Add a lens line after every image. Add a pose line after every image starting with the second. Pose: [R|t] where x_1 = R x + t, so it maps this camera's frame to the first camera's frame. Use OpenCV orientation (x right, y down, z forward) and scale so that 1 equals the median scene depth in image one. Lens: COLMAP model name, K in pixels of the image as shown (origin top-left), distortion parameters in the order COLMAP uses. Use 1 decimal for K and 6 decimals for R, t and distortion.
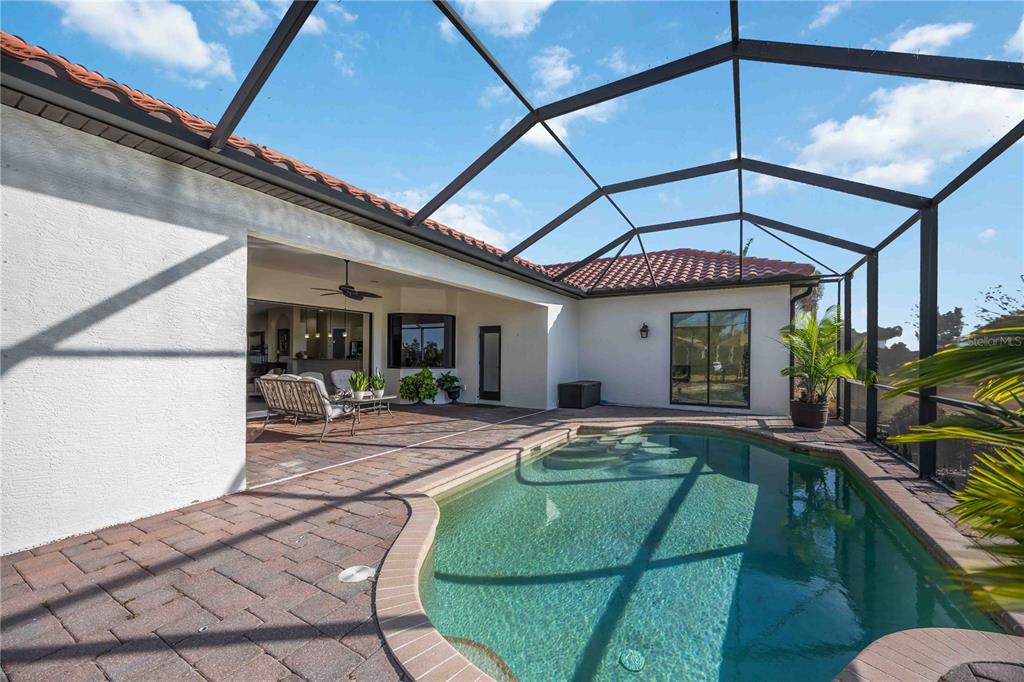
lens RADIAL K [[392.8, 0, 512.4], [0, 392.8, 355.6], [0, 0, 1]] dist [-0.002088, -0.000116]
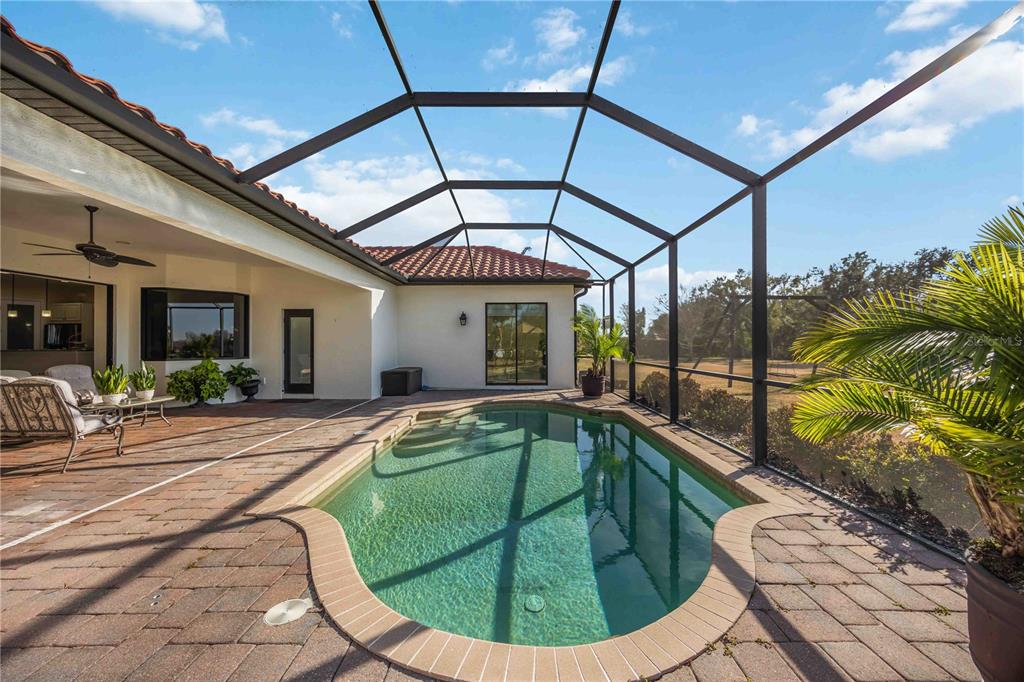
lens RADIAL K [[388.0, 0, 512.0], [0, 388.0, 341.0], [0, 0, 1]] dist [-0.000491, -0.000023]
pose [[0.862293, -0.005473, 0.506380, -0.124363], [0.006649, 0.999978, -0.000513, -0.000540], [-0.506366, 0.003809, 0.862310, 0.020856]]
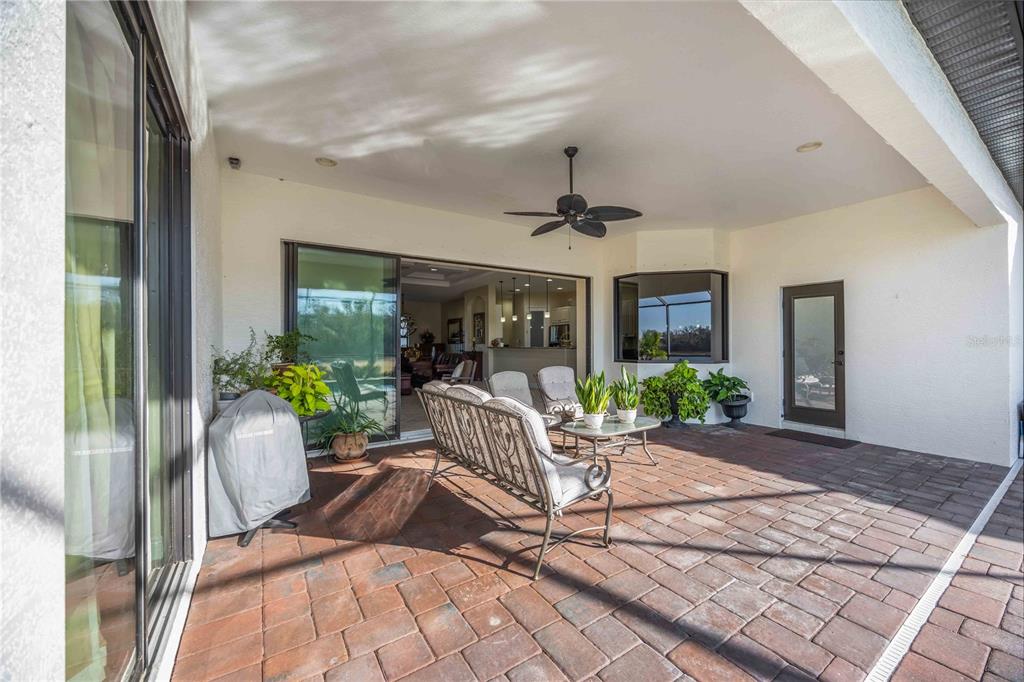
lens RADIAL K [[388.0, 0, 512.0], [0, 388.0, 341.0], [0, 0, 1]] dist [-0.000491, -0.000023]
pose [[0.895728, -0.012243, -0.444434, -0.270646], [0.011058, 0.999925, -0.005259, -0.000310], [0.444465, -0.000204, 0.895796, 0.521147]]
